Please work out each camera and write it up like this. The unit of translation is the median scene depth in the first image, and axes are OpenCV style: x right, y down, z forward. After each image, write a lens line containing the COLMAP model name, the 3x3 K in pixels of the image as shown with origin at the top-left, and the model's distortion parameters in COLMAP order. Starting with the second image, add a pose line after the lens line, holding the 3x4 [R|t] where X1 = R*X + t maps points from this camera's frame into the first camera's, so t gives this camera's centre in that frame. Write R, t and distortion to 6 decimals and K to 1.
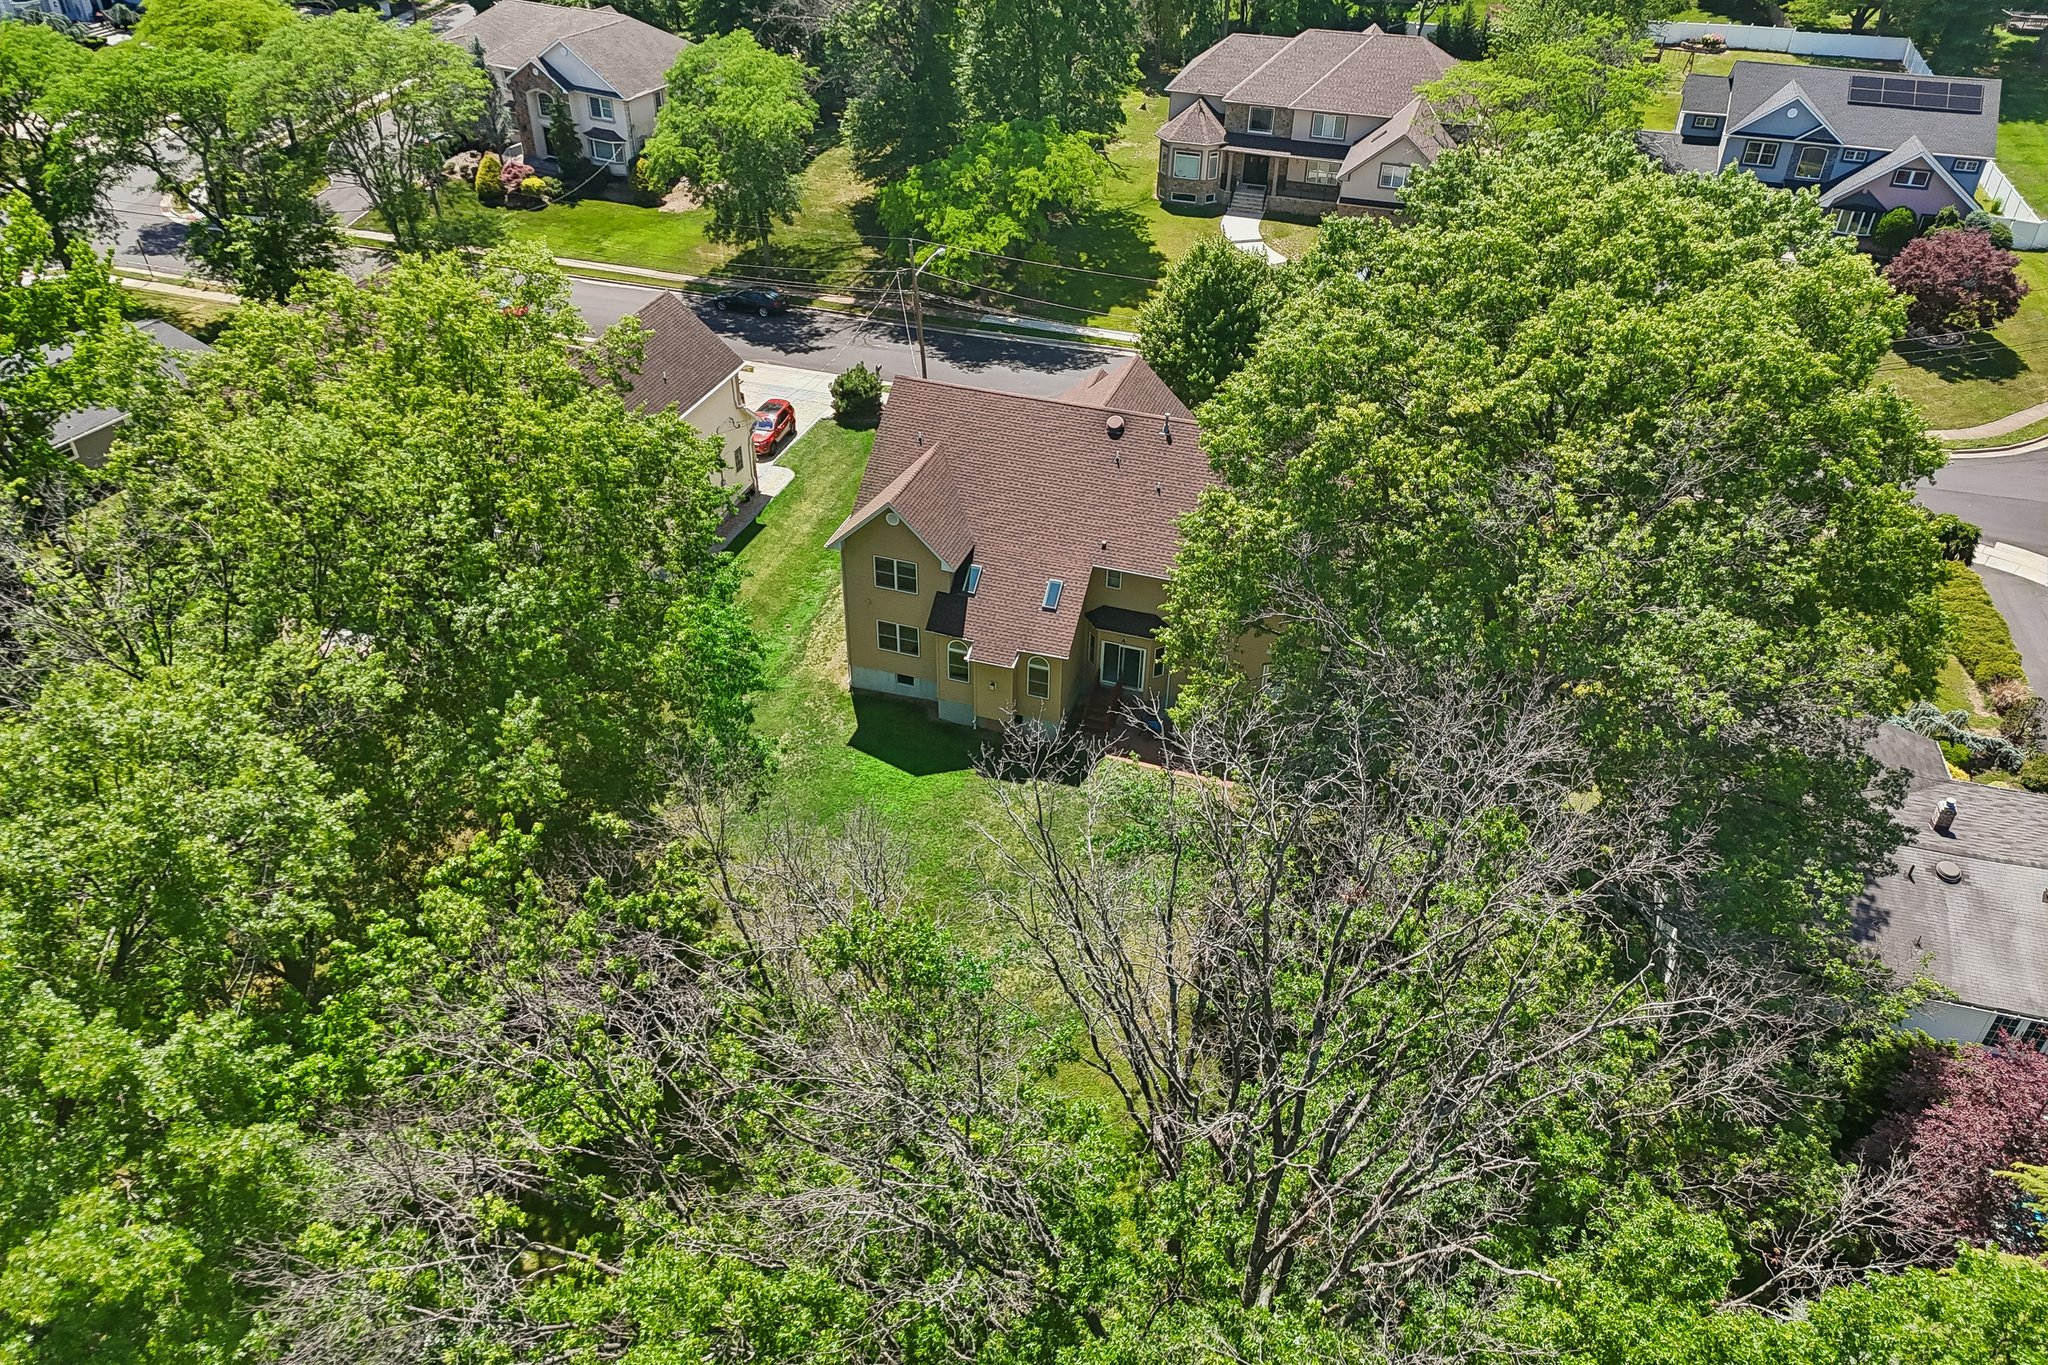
lens RADIAL K [[1494.8, 0, 1029.6], [0, 1494.8, 688.6], [0, 0, 1]] dist [0.075642, -0.063011]
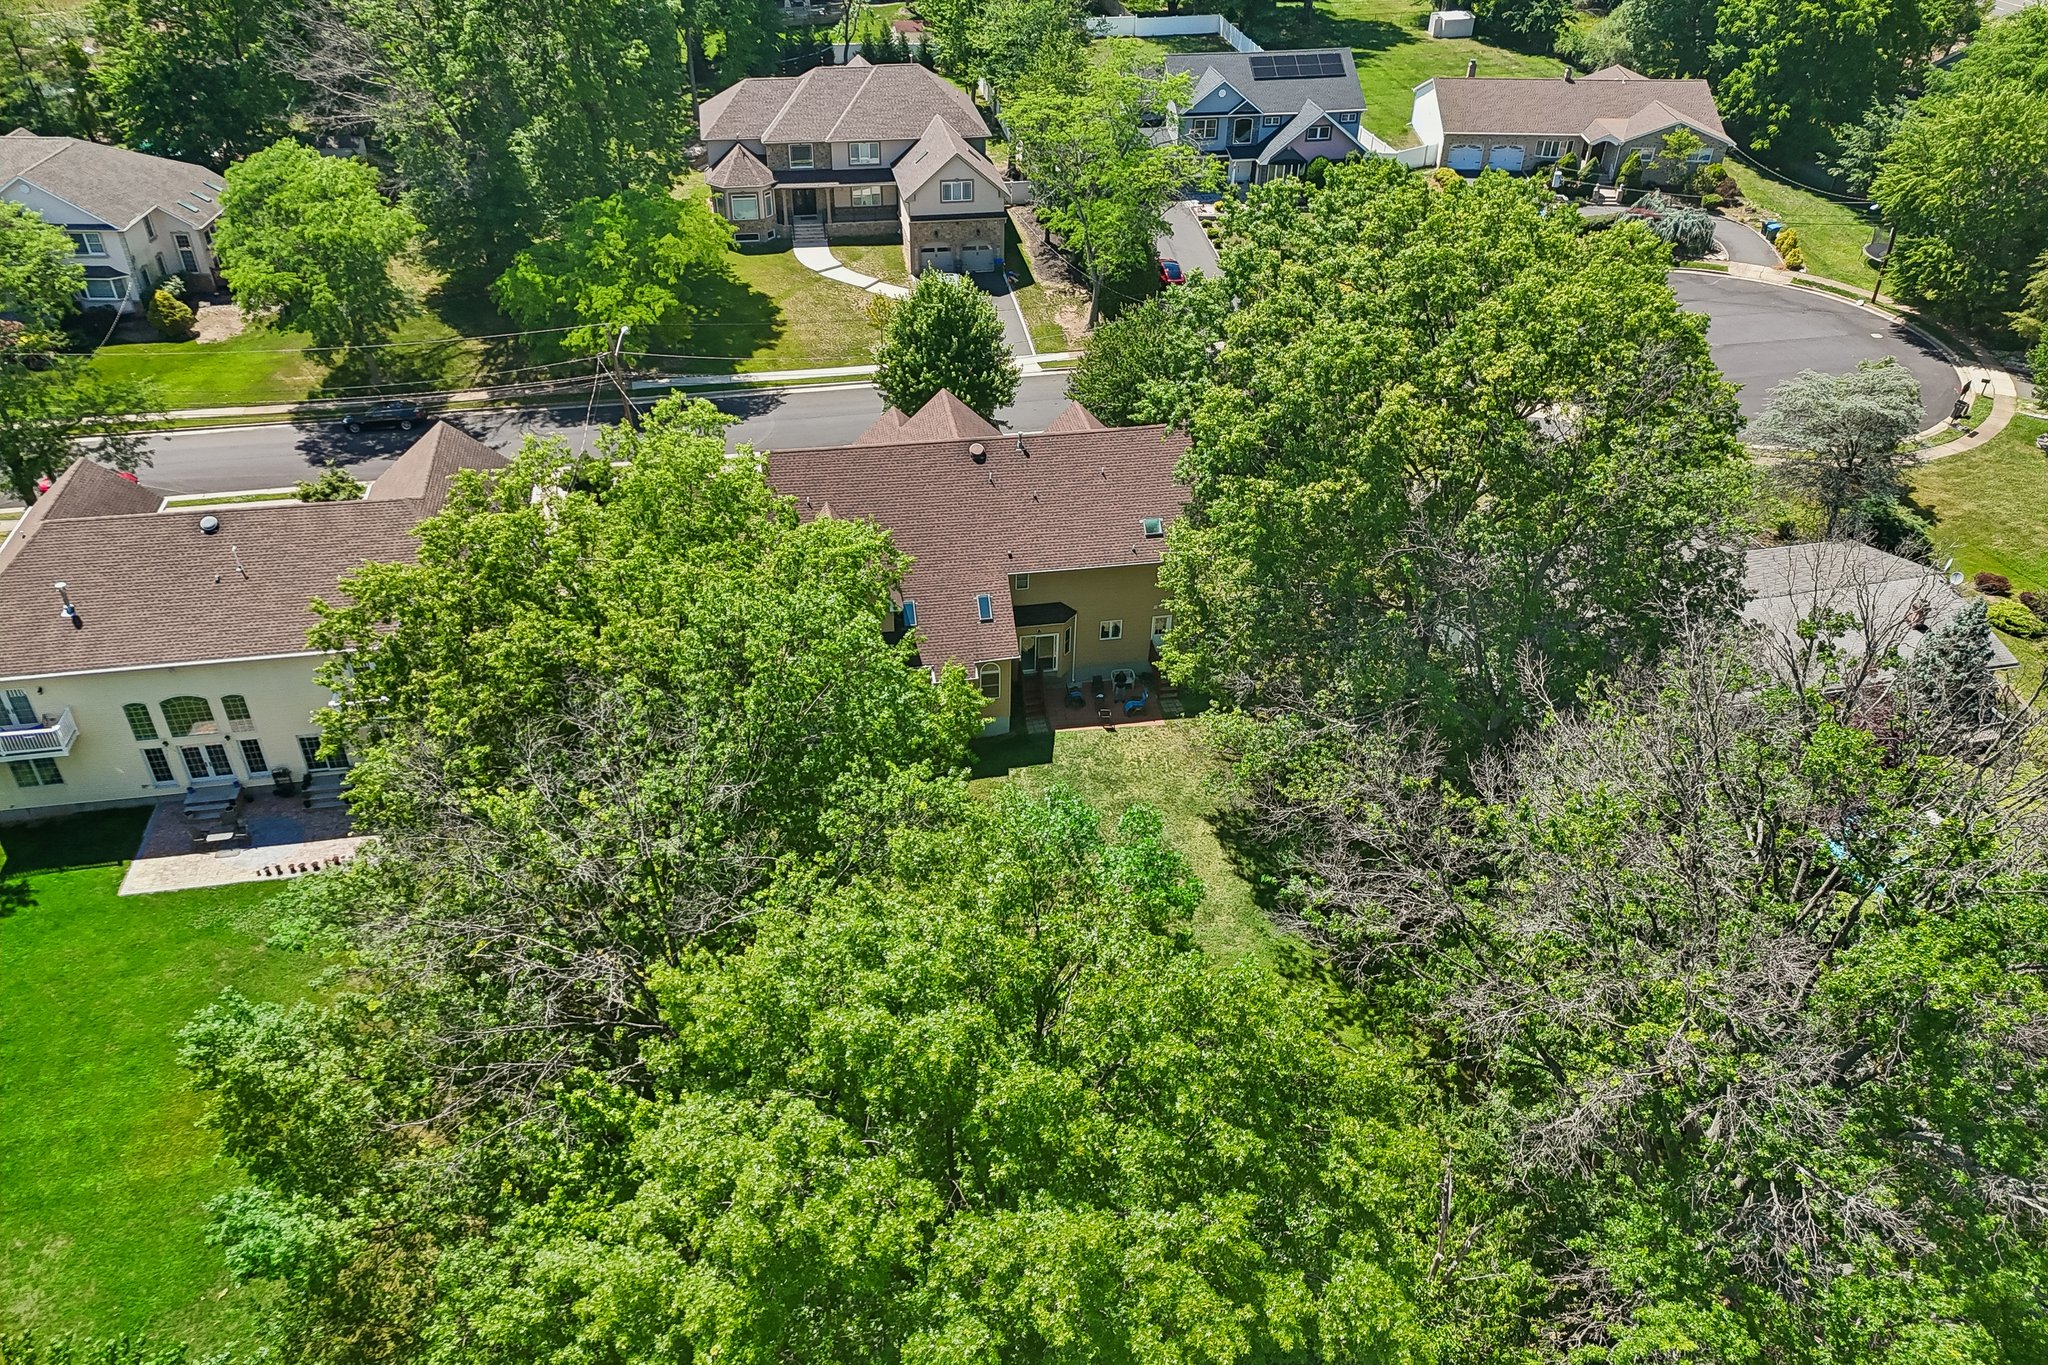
lens RADIAL K [[1494.8, 0, 1023.9], [0, 1494.8, 685.0], [0, 0, 1]] dist [0.075642, -0.063011]
pose [[0.879029, -0.278835, 0.386729, -0.282374], [0.277232, 0.958852, 0.061197, -0.046215], [-0.387880, 0.053420, 0.920161, -0.036798]]
